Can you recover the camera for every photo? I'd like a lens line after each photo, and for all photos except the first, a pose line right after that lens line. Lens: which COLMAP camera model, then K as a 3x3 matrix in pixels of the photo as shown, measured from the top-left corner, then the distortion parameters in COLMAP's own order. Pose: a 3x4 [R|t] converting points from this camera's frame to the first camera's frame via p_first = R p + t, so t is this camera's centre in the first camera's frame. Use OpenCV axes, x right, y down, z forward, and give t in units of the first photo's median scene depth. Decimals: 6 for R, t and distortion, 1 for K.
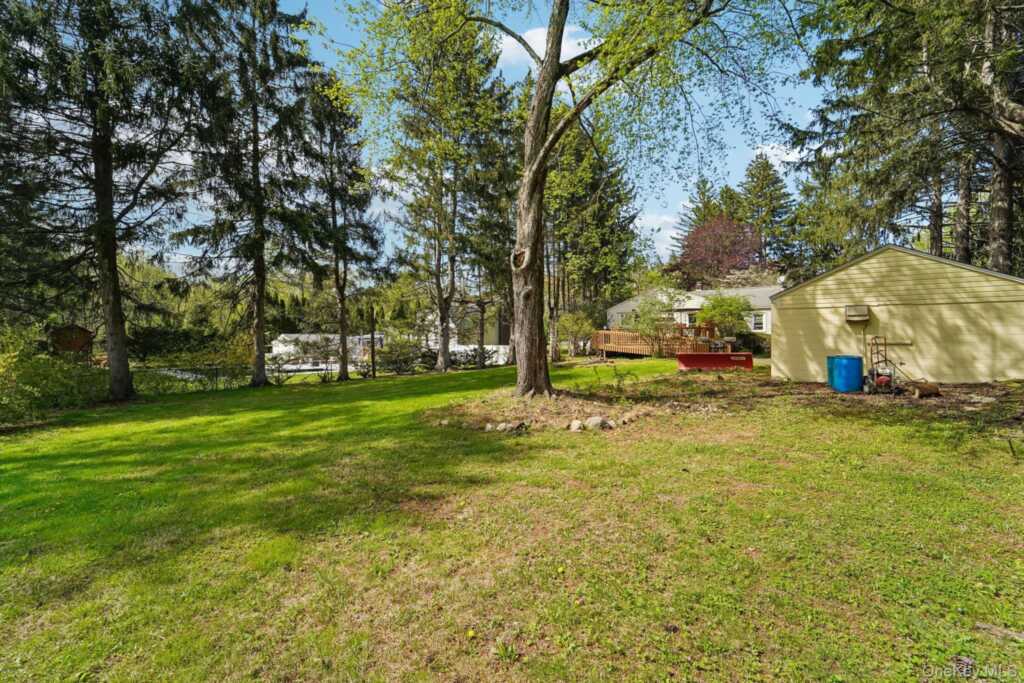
lens RADIAL K [[423.4, 0, 511.0], [0, 423.4, 342.2], [0, 0, 1]] dist [0.004520, -0.003145]
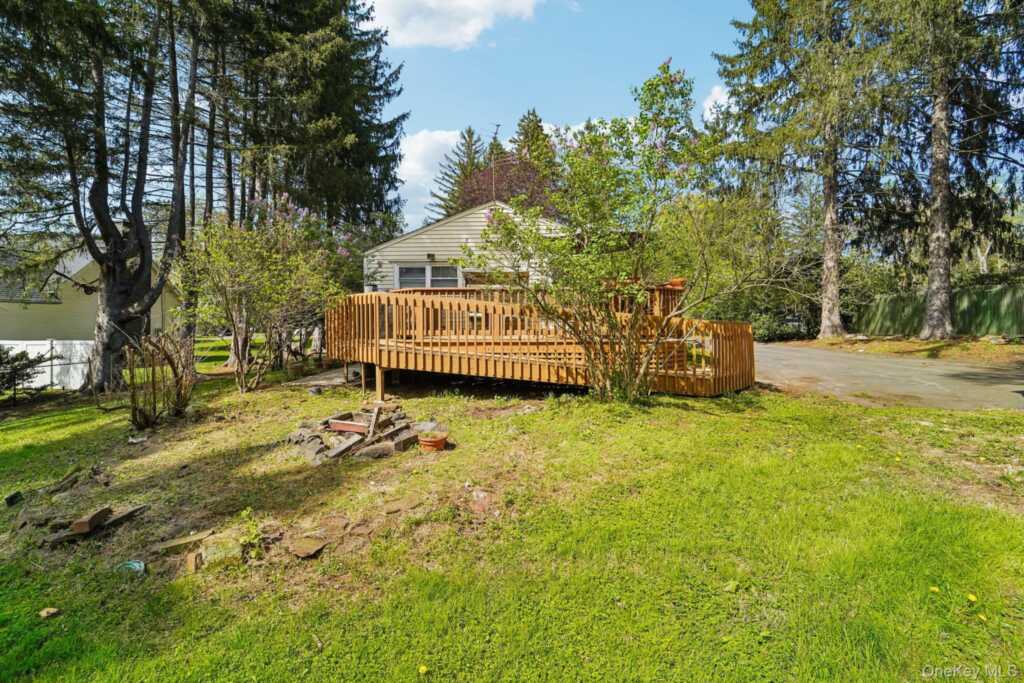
lens RADIAL K [[423.4, 0, 510.8], [0, 423.4, 333.8], [0, 0, 1]] dist [0.004520, -0.003145]
pose [[0.819361, -0.008306, 0.573217, 0.084723], [0.003951, 0.999953, 0.008842, -0.001693], [-0.573264, -0.004980, 0.819356, 0.455989]]
